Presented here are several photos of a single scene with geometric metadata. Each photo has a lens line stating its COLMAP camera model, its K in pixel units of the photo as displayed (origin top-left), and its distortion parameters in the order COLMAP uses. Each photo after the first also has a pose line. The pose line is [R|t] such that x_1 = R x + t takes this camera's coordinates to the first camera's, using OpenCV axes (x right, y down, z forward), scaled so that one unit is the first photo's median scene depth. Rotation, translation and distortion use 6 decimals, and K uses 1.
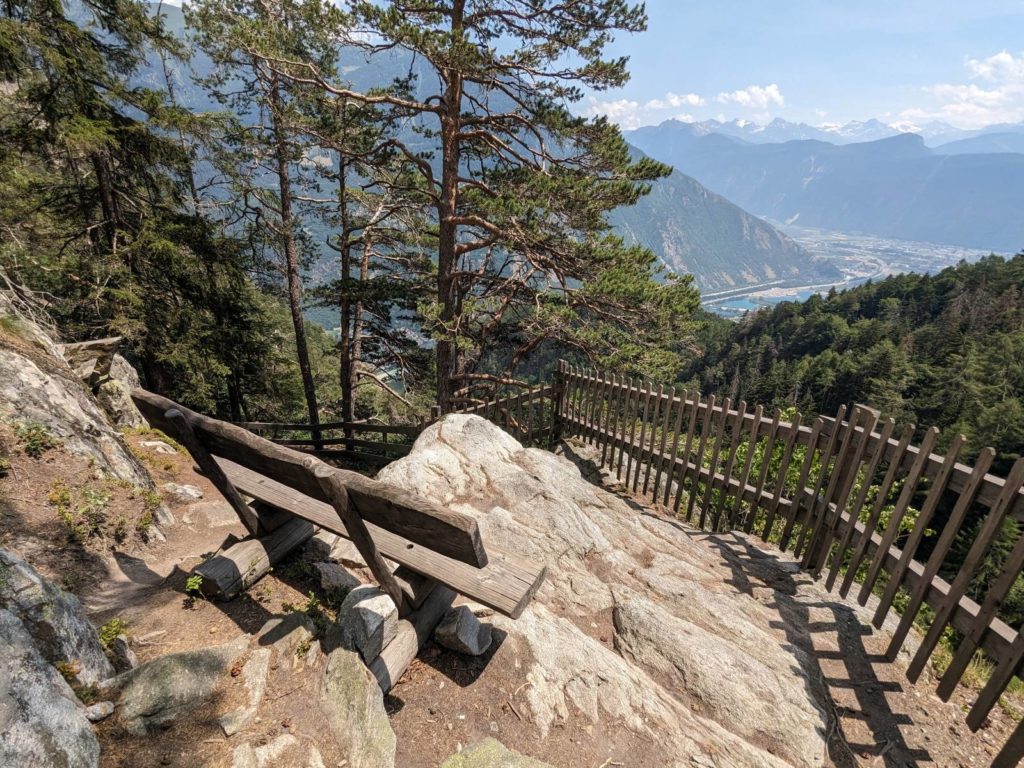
lens RADIAL K [[483.0, 0, 509.4], [0, 483.0, 383.1], [0, 0, 1]] dist [0.000647, -0.000060]
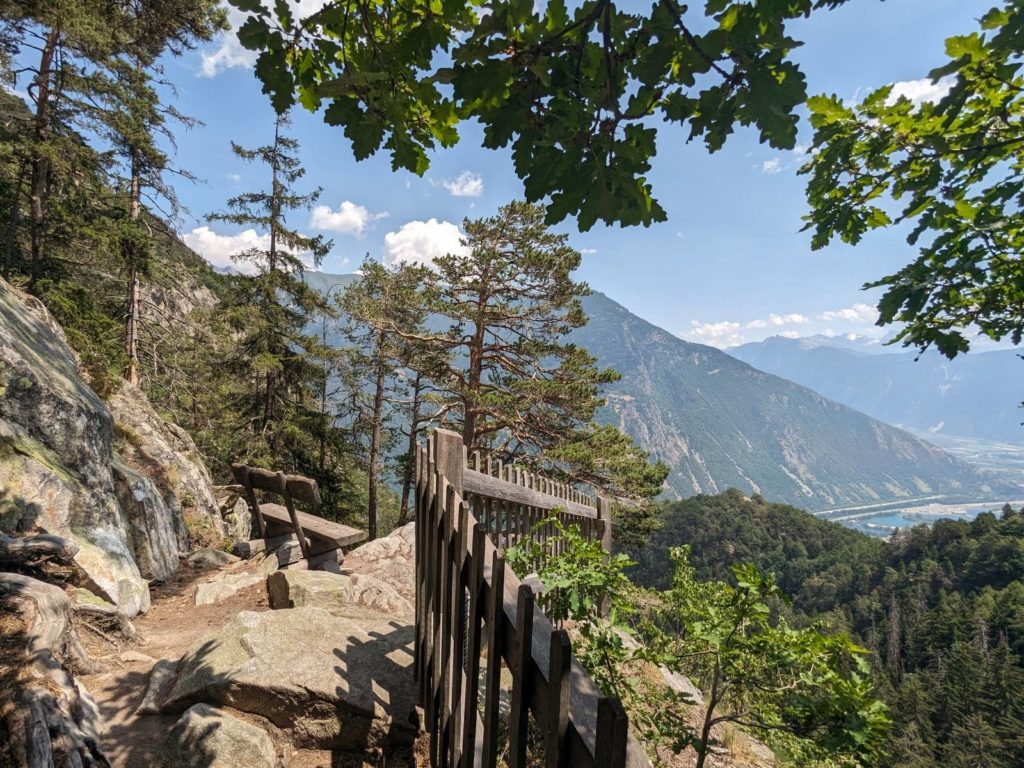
lens RADIAL K [[483.0, 0, 512.7], [0, 483.0, 383.9], [0, 0, 1]] dist [0.000647, -0.000060]
pose [[0.977032, -0.012916, -0.212703, 0.192923], [-0.073717, 0.916047, -0.394238, 0.090301], [0.199938, 0.400863, 0.894055, -0.178814]]
